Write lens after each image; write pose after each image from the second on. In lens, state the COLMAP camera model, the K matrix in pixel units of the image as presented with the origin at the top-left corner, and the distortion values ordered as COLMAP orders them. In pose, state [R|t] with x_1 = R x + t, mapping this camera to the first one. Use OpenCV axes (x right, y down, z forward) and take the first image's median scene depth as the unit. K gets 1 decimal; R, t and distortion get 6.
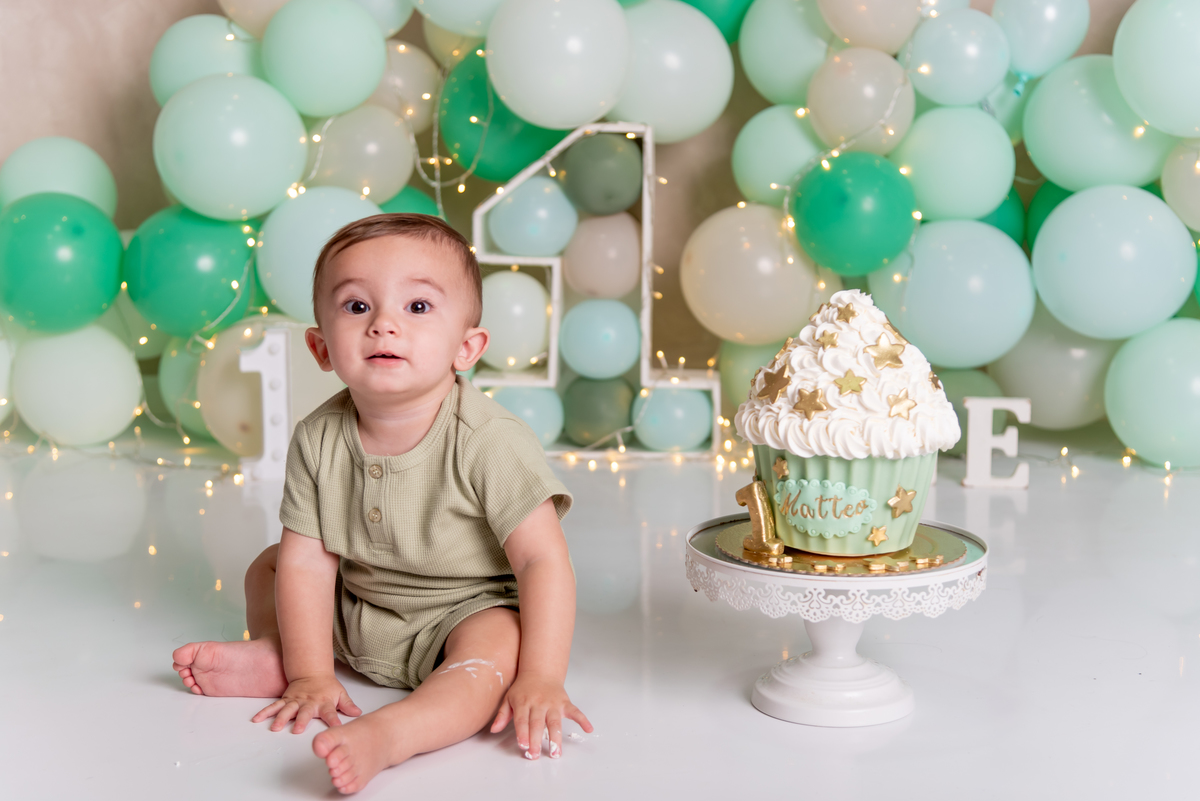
lens RADIAL K [[1844.3, 0, 591.2], [0, 1844.3, 419.2], [0, 0, 1]] dist [-0.005227, 0.000000]
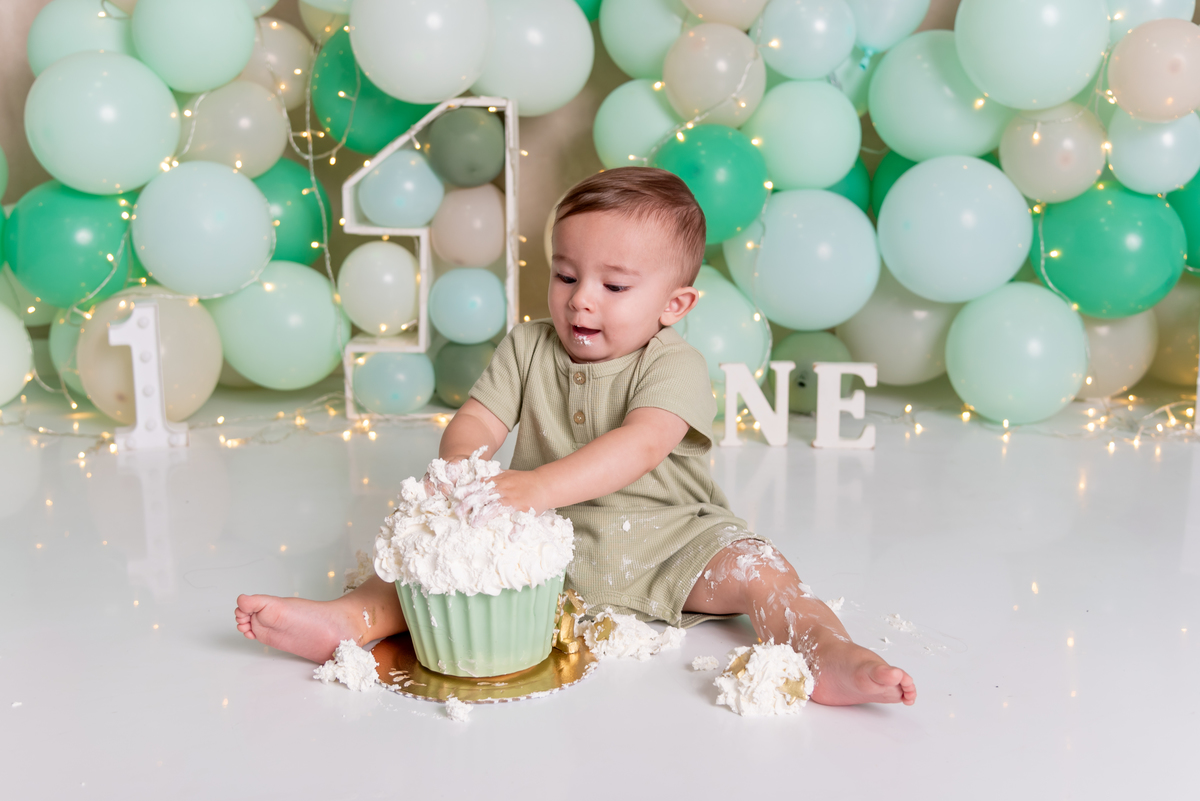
lens RADIAL K [[1465.7, 0, 589.7], [0, 1465.7, 402.3], [0, 0, 1]] dist [-0.016471, 0.000000]
pose [[0.998874, -0.013598, 0.045447, 0.035734], [0.011332, 0.998698, 0.049736, -0.029770], [-0.046064, -0.049165, 0.997728, 0.168655]]
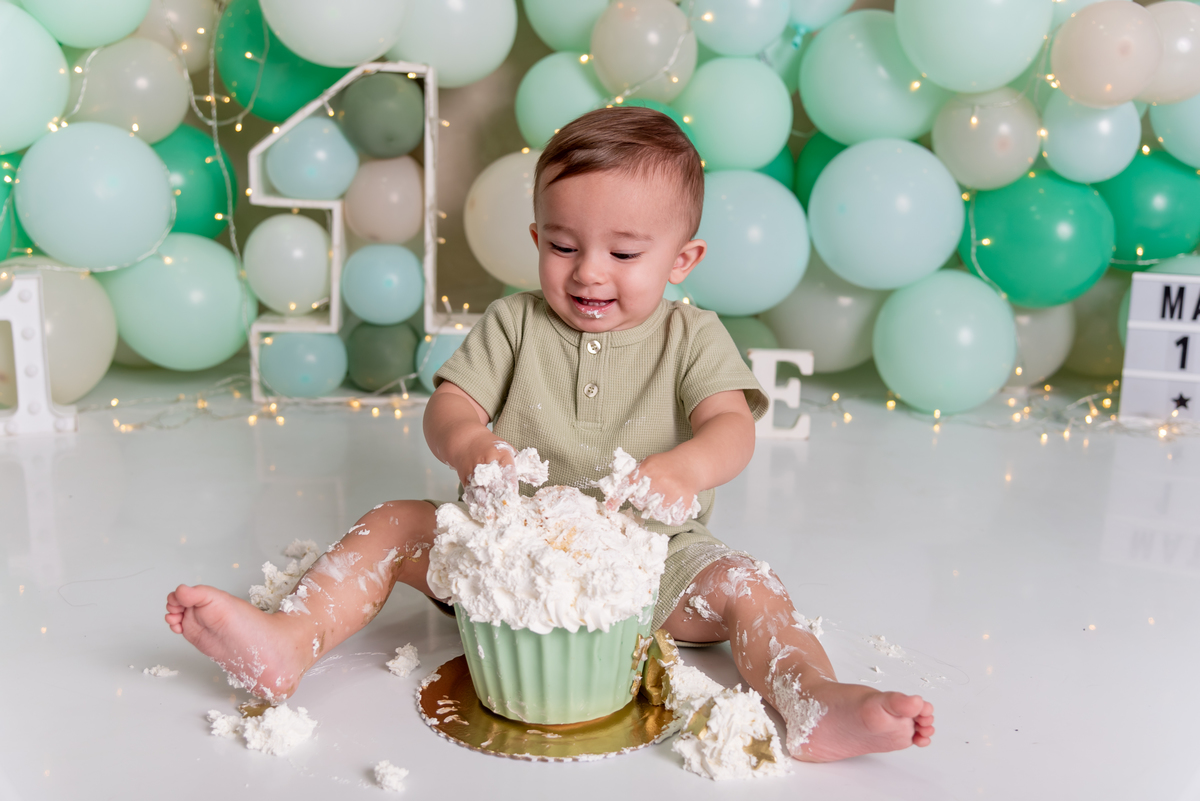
lens RADIAL K [[1289.2, 0, 597.7], [0, 1289.2, 406.2], [0, 0, 1]] dist [-0.008722, 0.000000]
pose [[0.989804, -0.006545, 0.142288, 0.020354], [-0.004001, 0.997272, 0.073706, -0.029939], [-0.142382, -0.073524, 0.987077, 0.297504]]
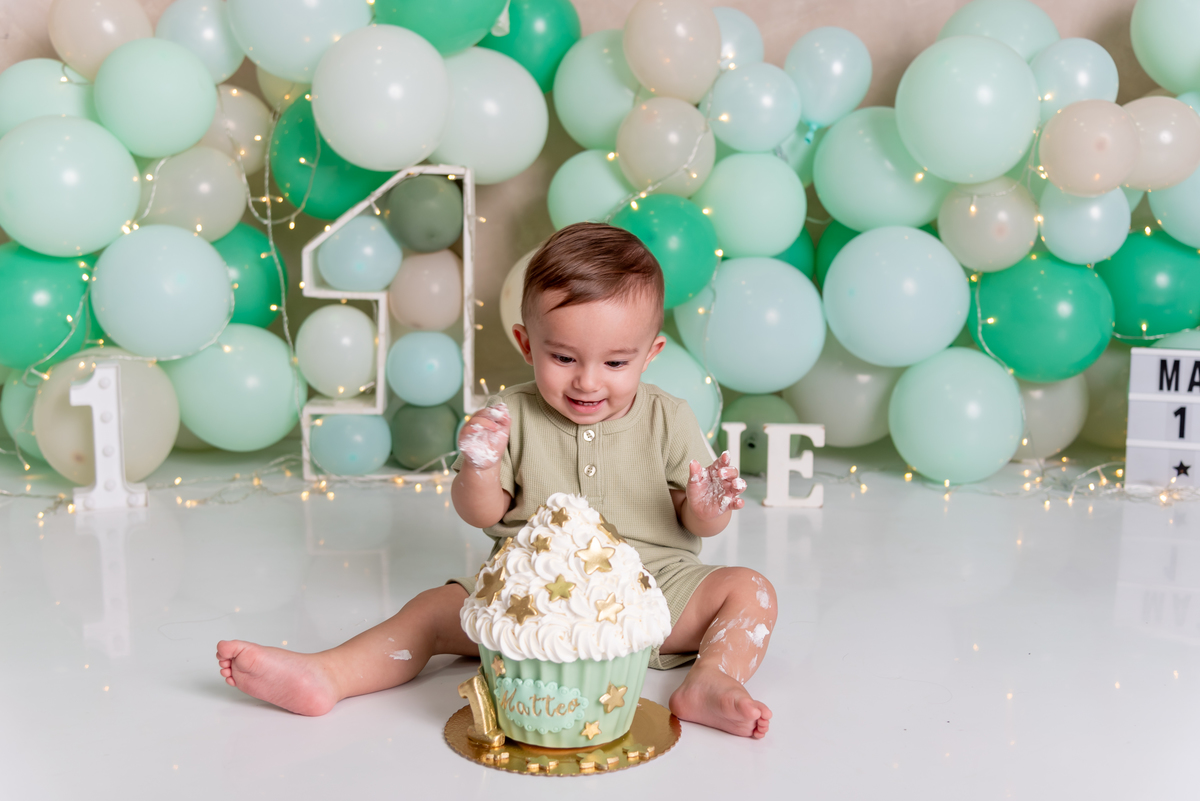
lens RADIAL K [[1499.5, 0, 607.8], [0, 1499.5, 406.1], [0, 0, 1]] dist [-0.020667, 0.000000]
pose [[0.993983, -0.009628, 0.109111, 0.015308], [0.009052, 0.999942, 0.005777, -0.026101], [-0.109161, -0.004755, 0.994013, 0.131457]]
